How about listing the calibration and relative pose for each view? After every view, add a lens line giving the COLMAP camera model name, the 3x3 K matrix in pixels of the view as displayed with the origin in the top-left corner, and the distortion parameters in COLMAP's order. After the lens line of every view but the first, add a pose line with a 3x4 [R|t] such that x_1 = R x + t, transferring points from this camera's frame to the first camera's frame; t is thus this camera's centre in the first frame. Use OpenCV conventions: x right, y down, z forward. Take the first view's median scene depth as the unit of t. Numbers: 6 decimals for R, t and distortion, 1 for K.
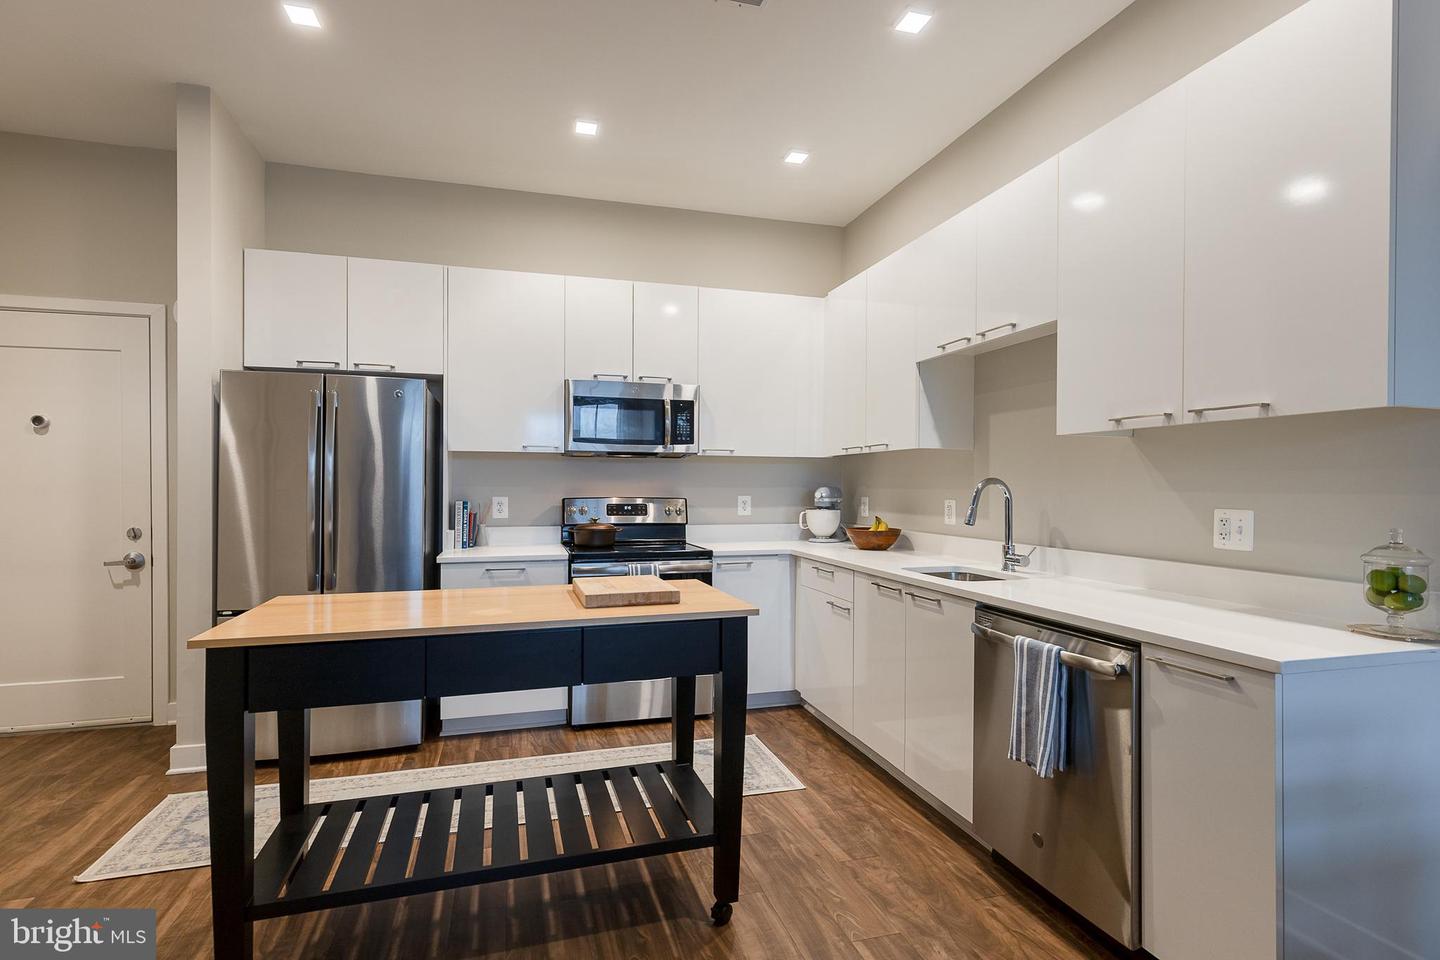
lens RADIAL K [[684.3, 0, 695.2], [0, 684.3, 483.0], [0, 0, 1]] dist [0.014517, 0.000057]
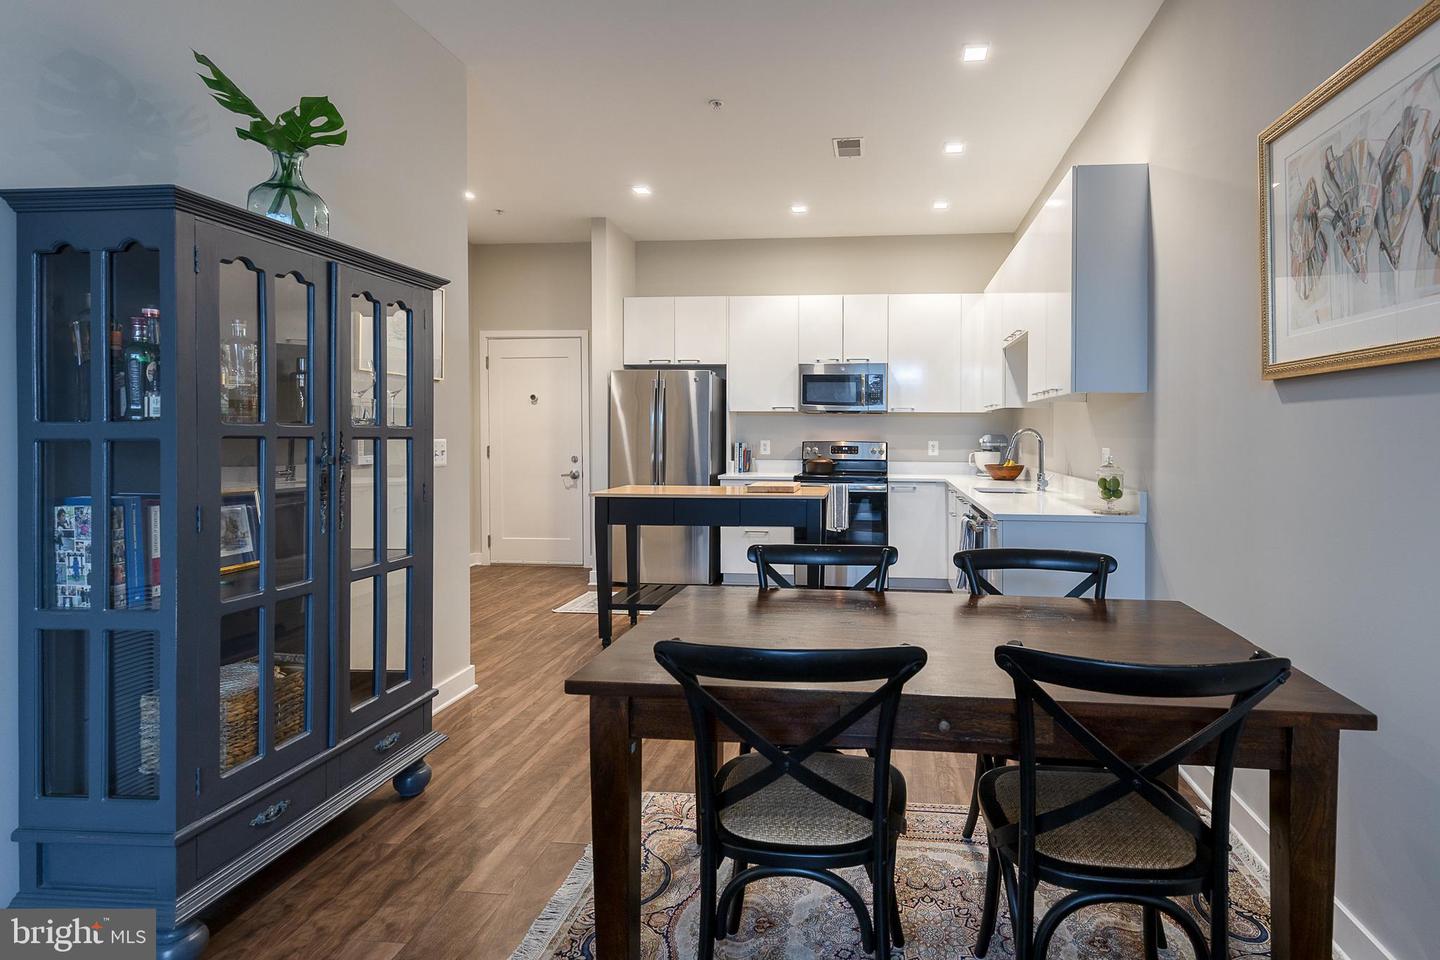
lens RADIAL K [[707.0, 0, 817.4], [0, 707.0, 446.2], [0, 0, 1]] dist [-0.000824, -0.000336]
pose [[0.933715, 0.008422, -0.357917, 0.437843], [-0.001359, 0.999799, 0.019981, 0.001332], [0.358014, -0.018170, 0.933540, -0.492210]]
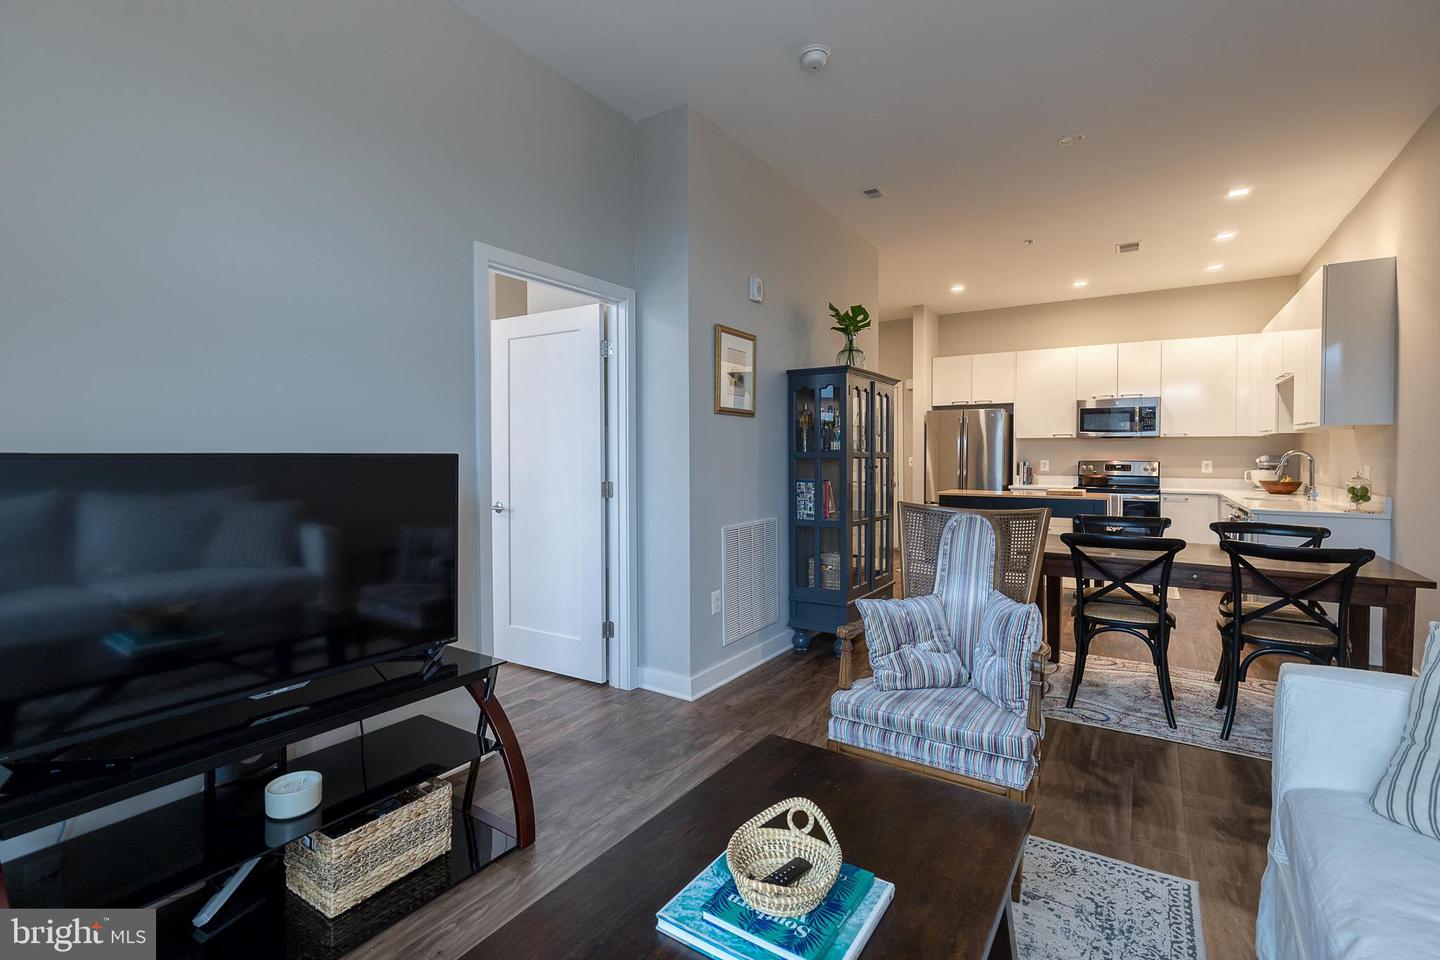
lens RADIAL K [[665.3, 0, 698.1], [0, 665.3, 468.4], [0, 0, 1]] dist [0.000766, 0.000041]
pose [[0.646375, 0.015168, -0.762869, 0.597934], [0.002858, 0.999747, 0.022300, -0.001828], [0.763015, -0.016595, 0.646168, -1.127738]]
